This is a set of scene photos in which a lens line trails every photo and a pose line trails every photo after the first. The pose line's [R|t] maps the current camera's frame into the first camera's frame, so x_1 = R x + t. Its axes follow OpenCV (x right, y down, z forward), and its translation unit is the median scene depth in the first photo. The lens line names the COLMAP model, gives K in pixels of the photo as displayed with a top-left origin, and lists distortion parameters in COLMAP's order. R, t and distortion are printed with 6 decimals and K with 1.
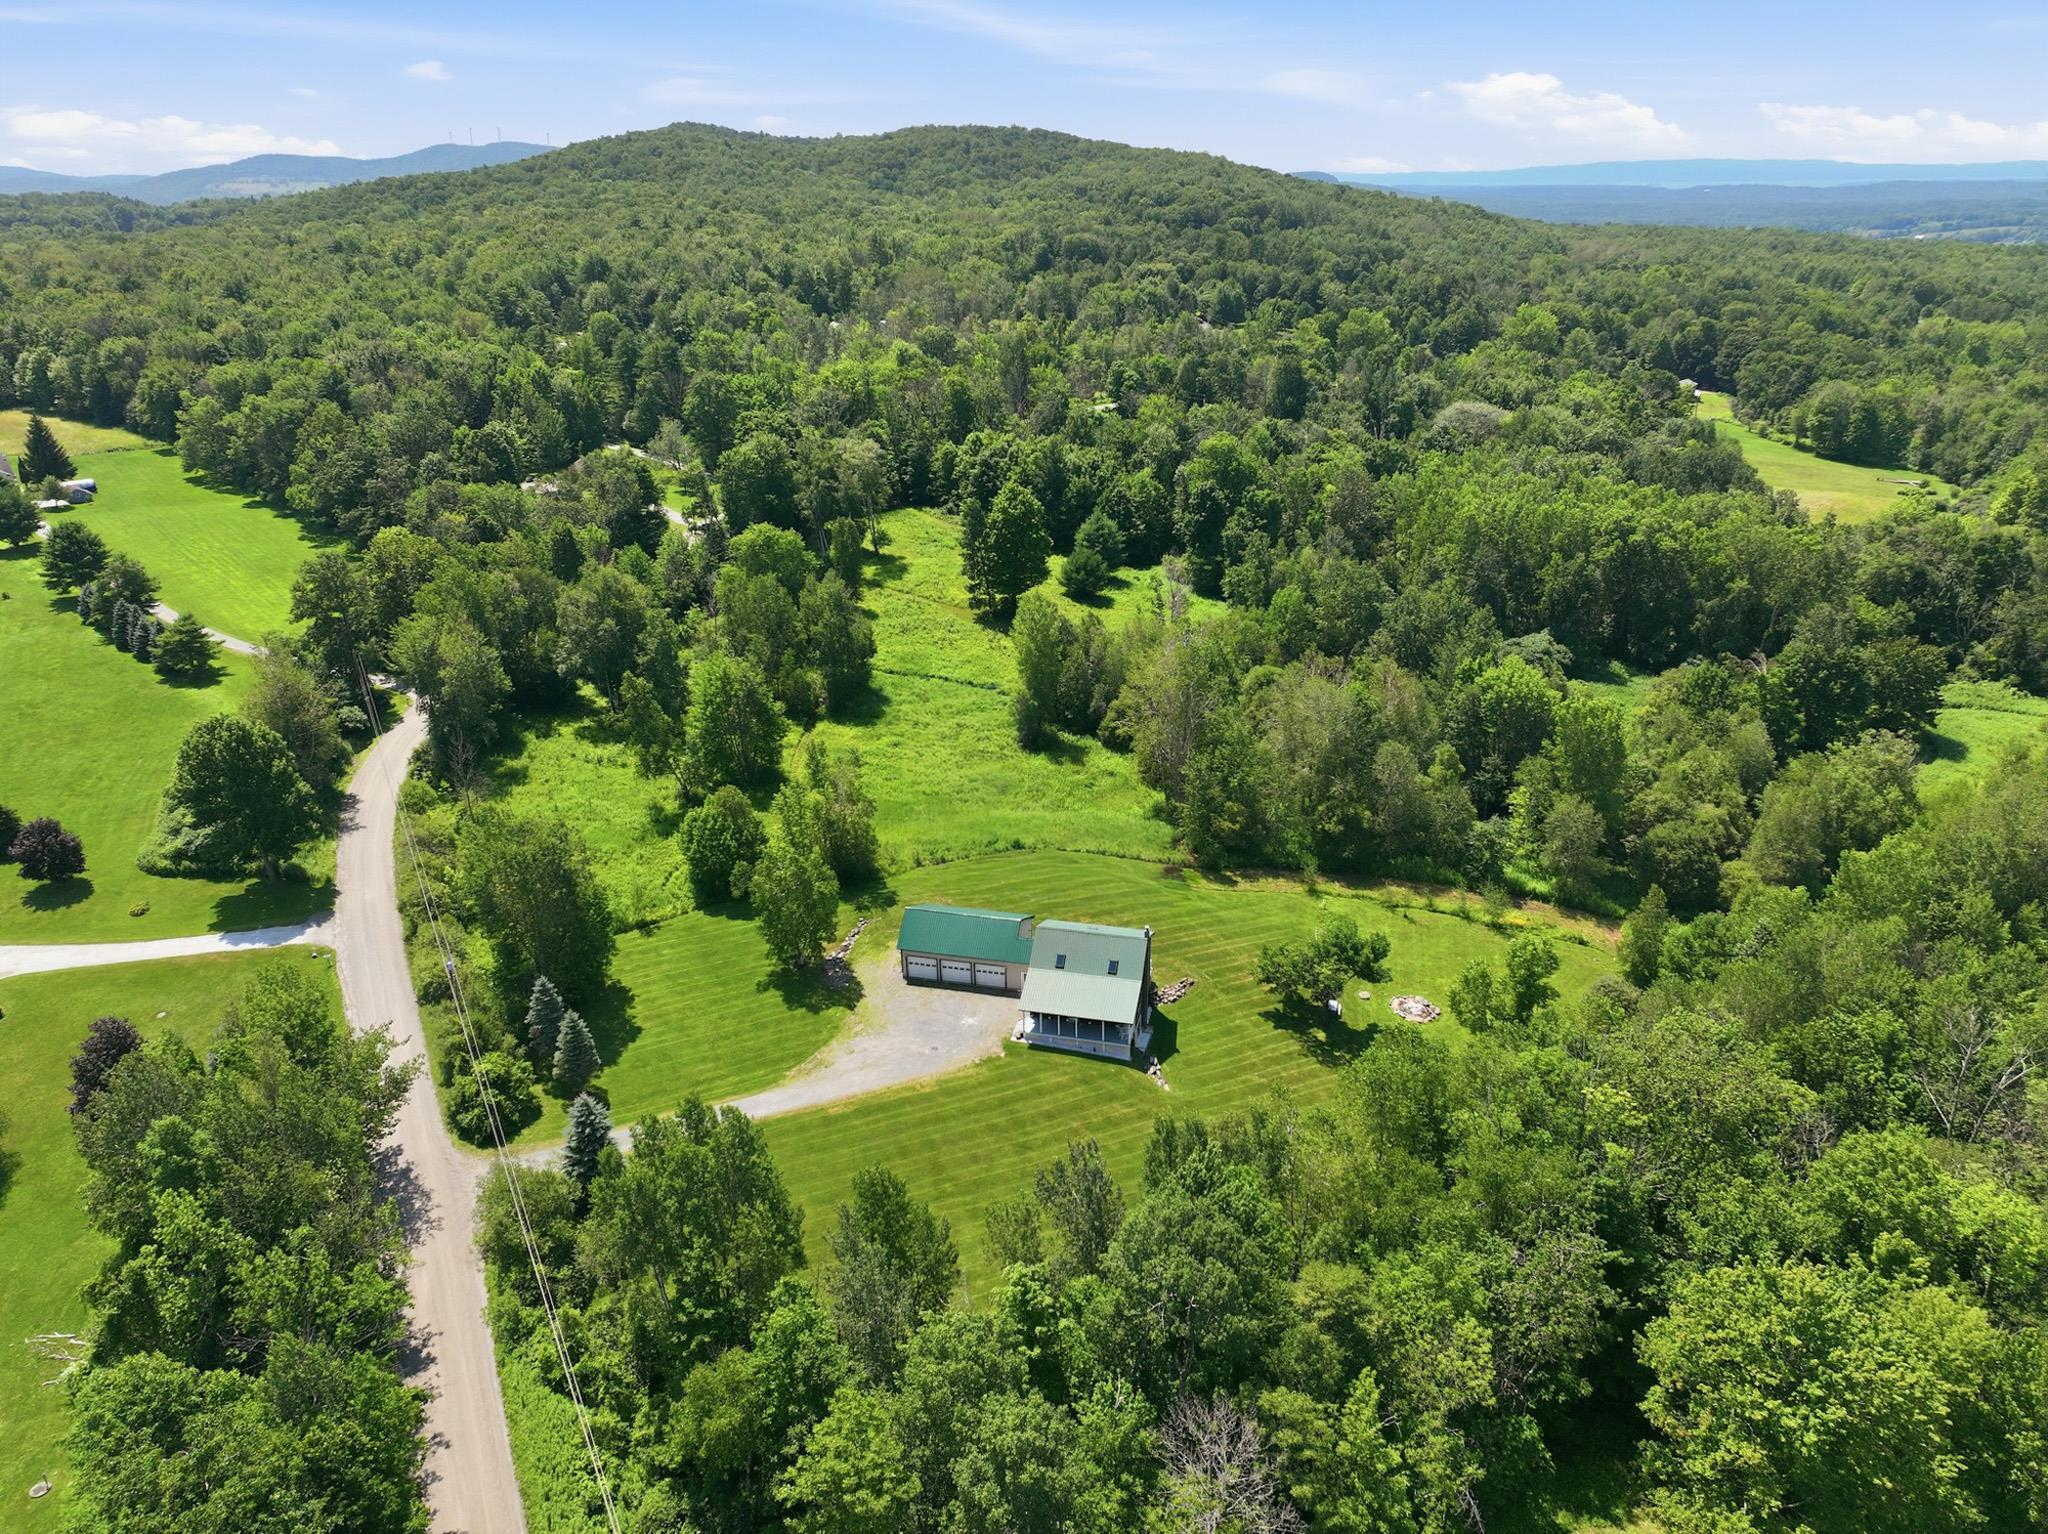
lens RADIAL K [[1424.5, 0, 1023.0], [0, 1424.5, 767.1], [0, 0, 1]] dist [0.008768, 0.009130]
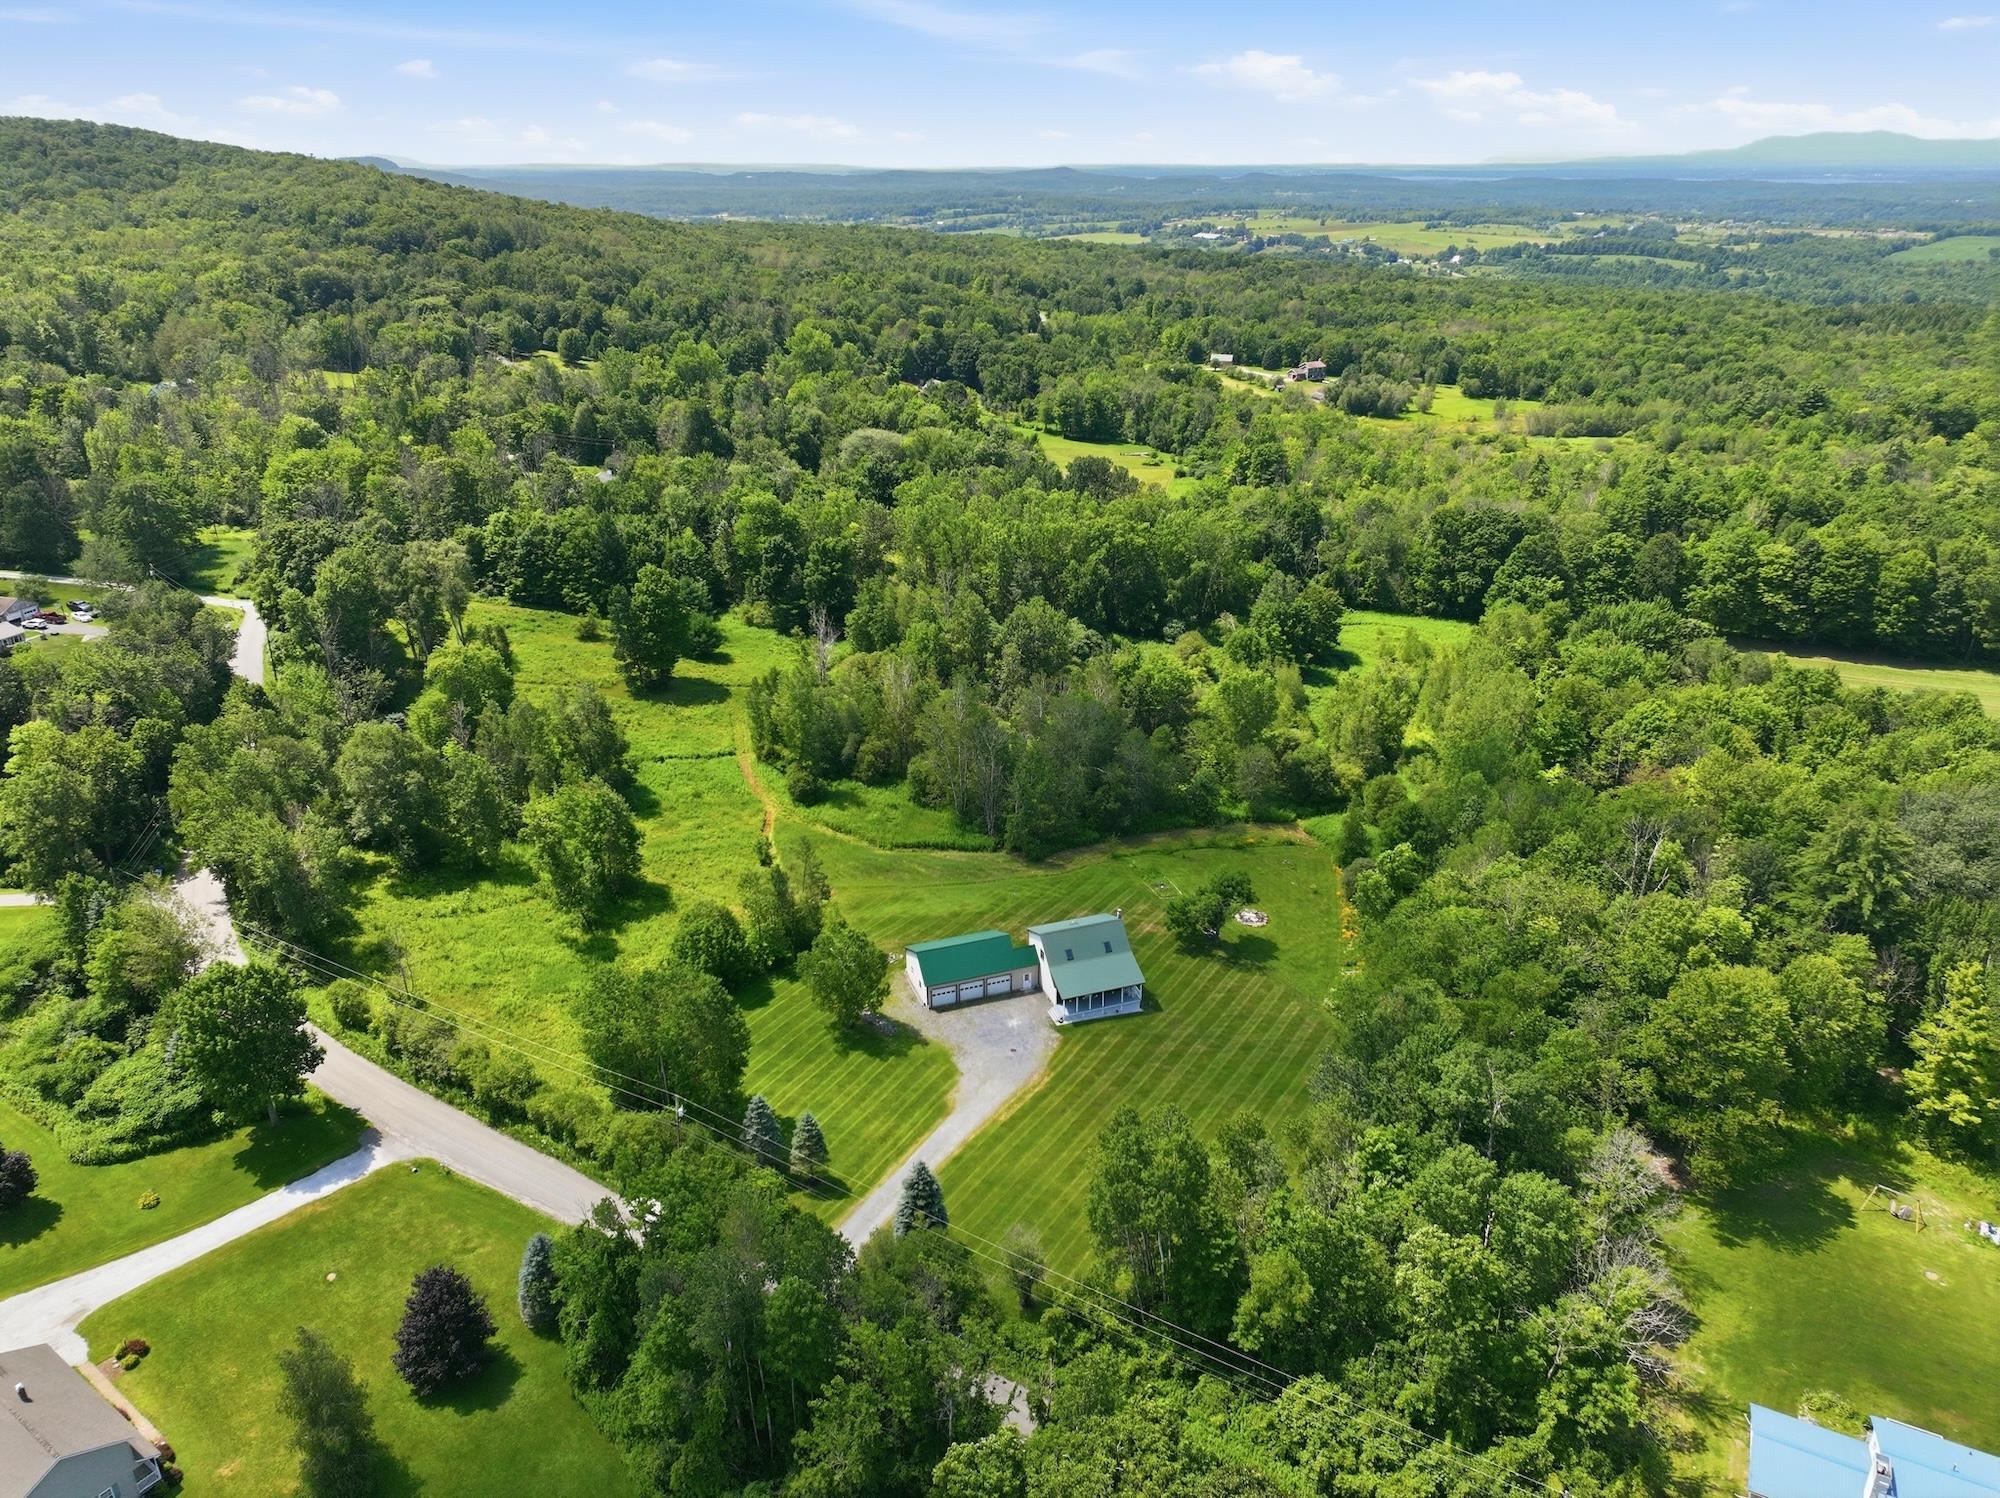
lens RADIAL K [[1391.1, 0, 1003.4], [0, 1391.1, 749.4], [0, 0, 1]] dist [0.008768, 0.009130]
pose [[0.833173, -0.210850, 0.511239, -0.303148], [0.207464, 0.976116, 0.064472, -0.066540], [-0.512622, 0.052348, 0.857017, -0.024560]]
